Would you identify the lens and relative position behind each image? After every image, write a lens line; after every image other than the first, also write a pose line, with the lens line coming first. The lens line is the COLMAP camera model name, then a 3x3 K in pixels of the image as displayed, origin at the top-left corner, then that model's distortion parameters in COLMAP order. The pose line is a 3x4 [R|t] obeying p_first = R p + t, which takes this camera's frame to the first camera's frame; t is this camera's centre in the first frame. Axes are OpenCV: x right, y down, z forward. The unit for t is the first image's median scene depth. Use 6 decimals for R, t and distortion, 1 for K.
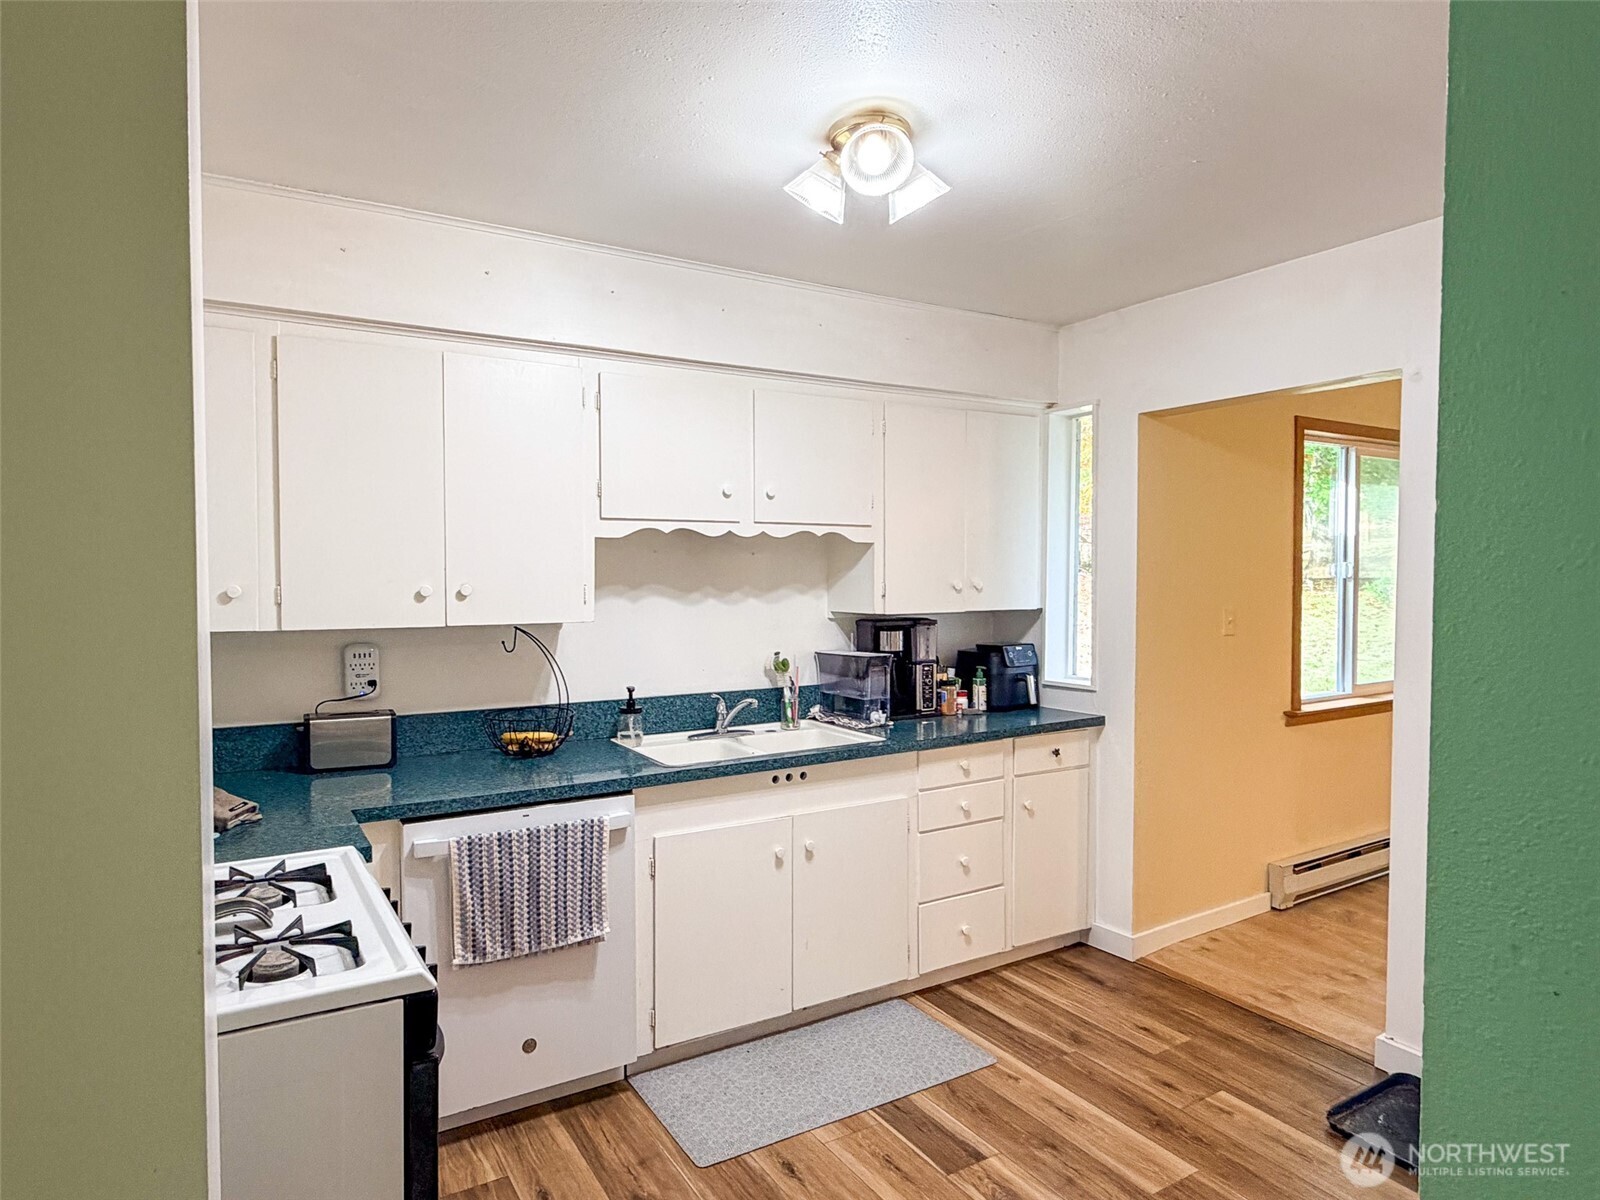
lens RADIAL K [[967.0, 0, 793.9], [0, 967.0, 602.8], [0, 0, 1]] dist [-0.003354, 0.002324]
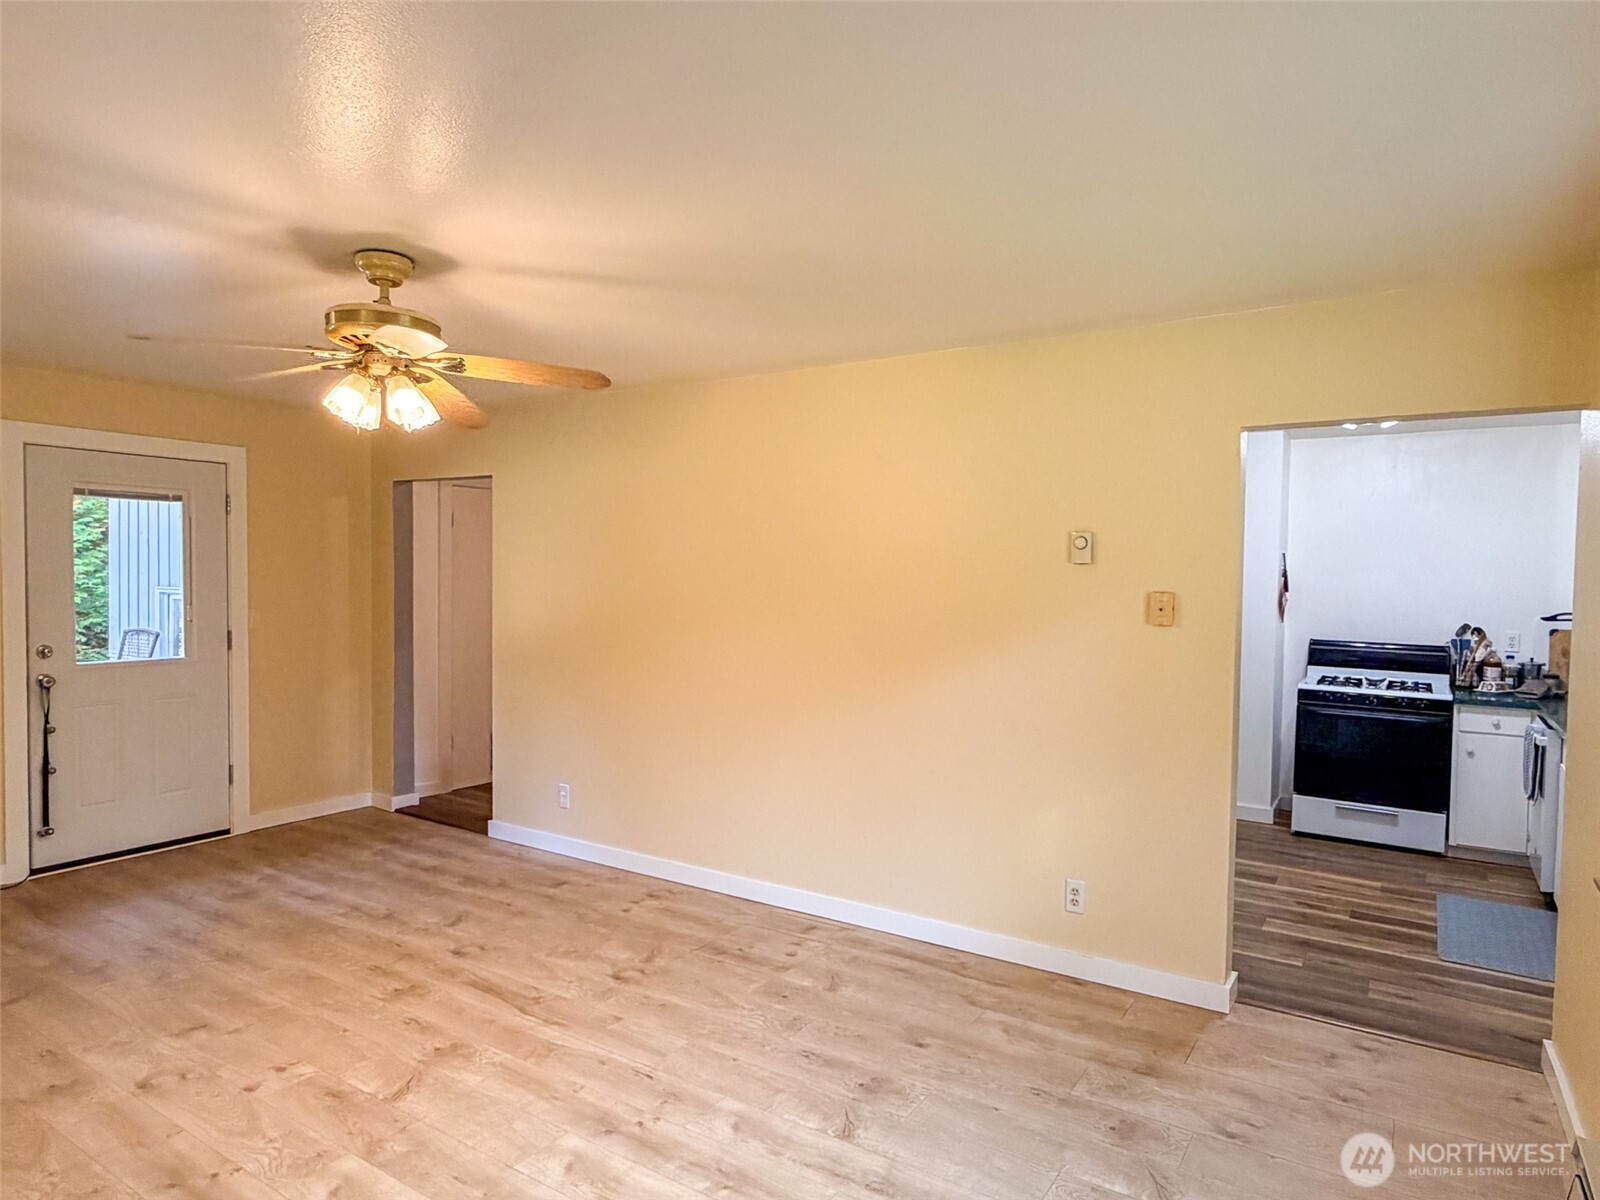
lens RADIAL K [[967.0, 0, 791.5], [0, 967.0, 600.7], [0, 0, 1]] dist [-0.003354, 0.002324]
pose [[-0.902916, -0.001534, -0.429814, 1.429688], [-0.031700, 0.997508, 0.063032, -0.072302], [0.428646, 0.070538, -0.900715, 1.592180]]
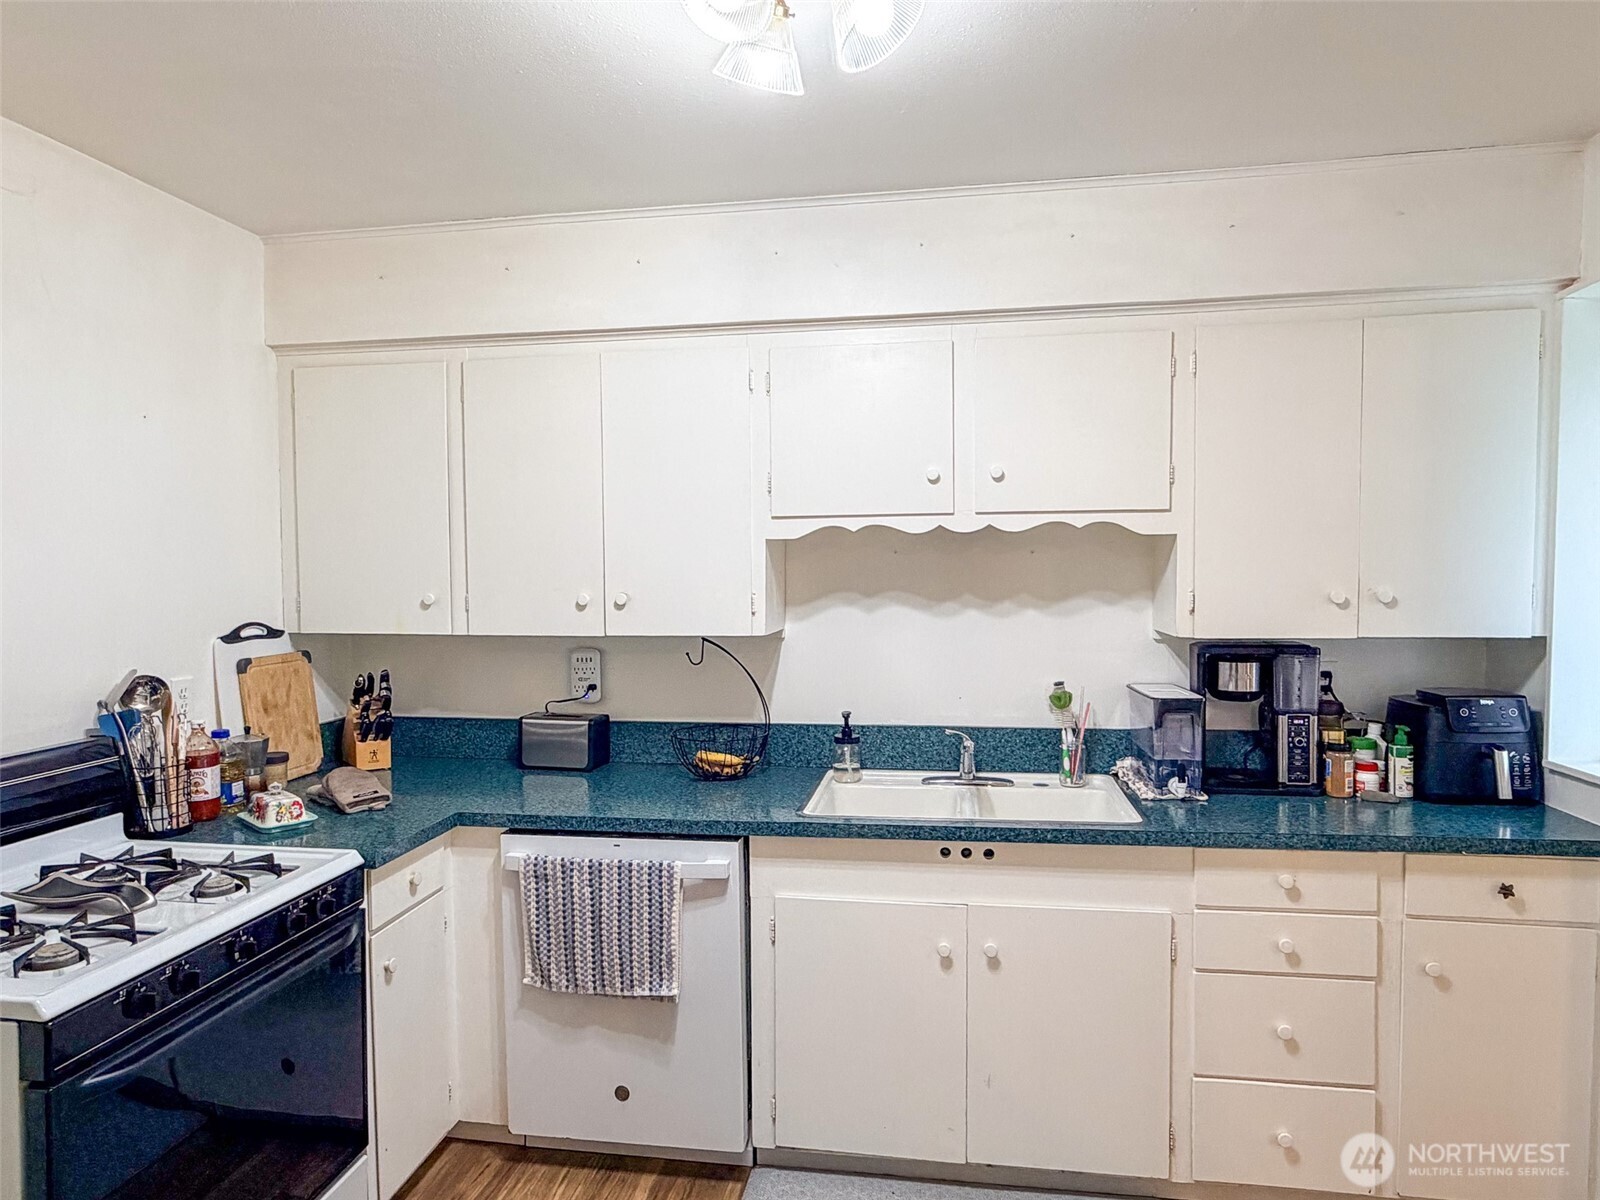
lens RADIAL K [[967.0, 0, 798.3], [0, 967.0, 604.9], [0, 0, 1]] dist [-0.003354, 0.002324]
pose [[0.757466, 0.017453, -0.652641, 0.354829], [-0.012812, 0.999847, 0.011868, -0.017470], [0.652749, -0.000628, 0.757574, 0.321810]]
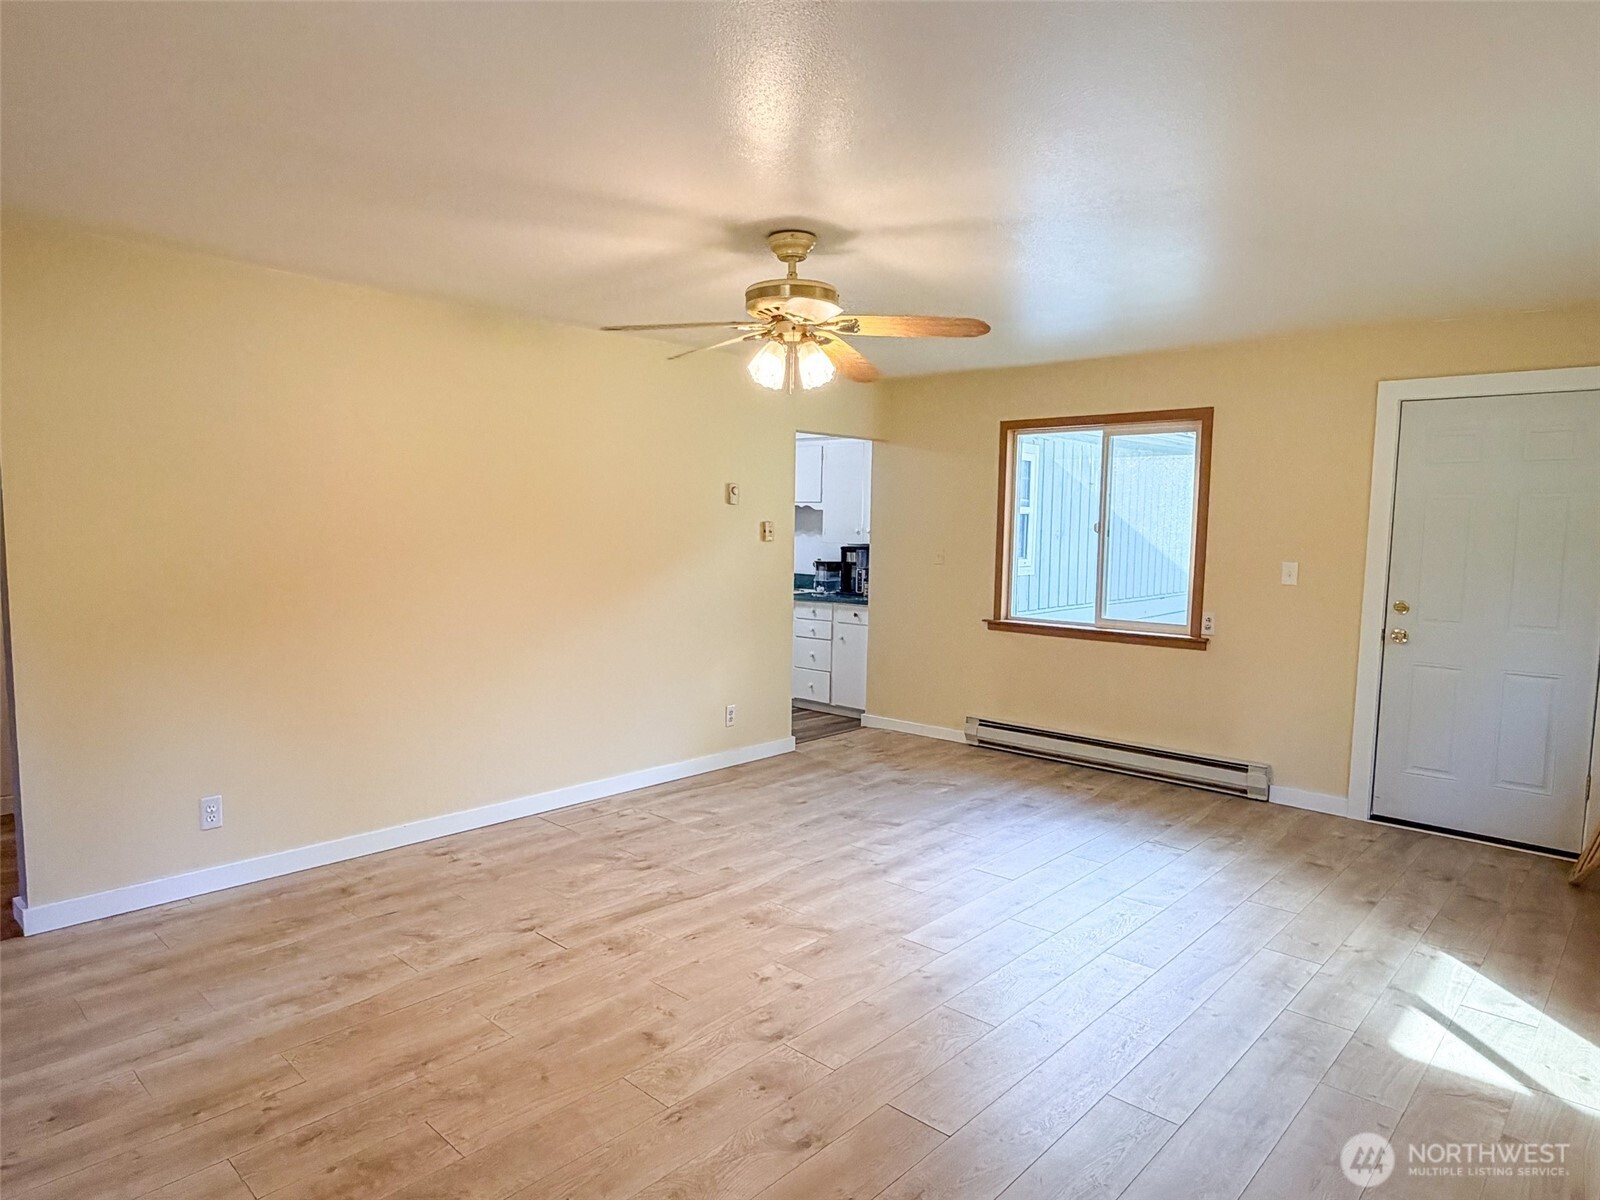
lens RADIAL K [[967.0, 0, 806.1], [0, 967.0, 628.2], [0, 0, 1]] dist [-0.003354, 0.002324]
pose [[0.275548, 0.110999, -0.954857, 2.359534], [-0.052480, 0.993567, 0.100354, -0.013903], [0.959854, 0.022458, 0.279601, 0.380313]]
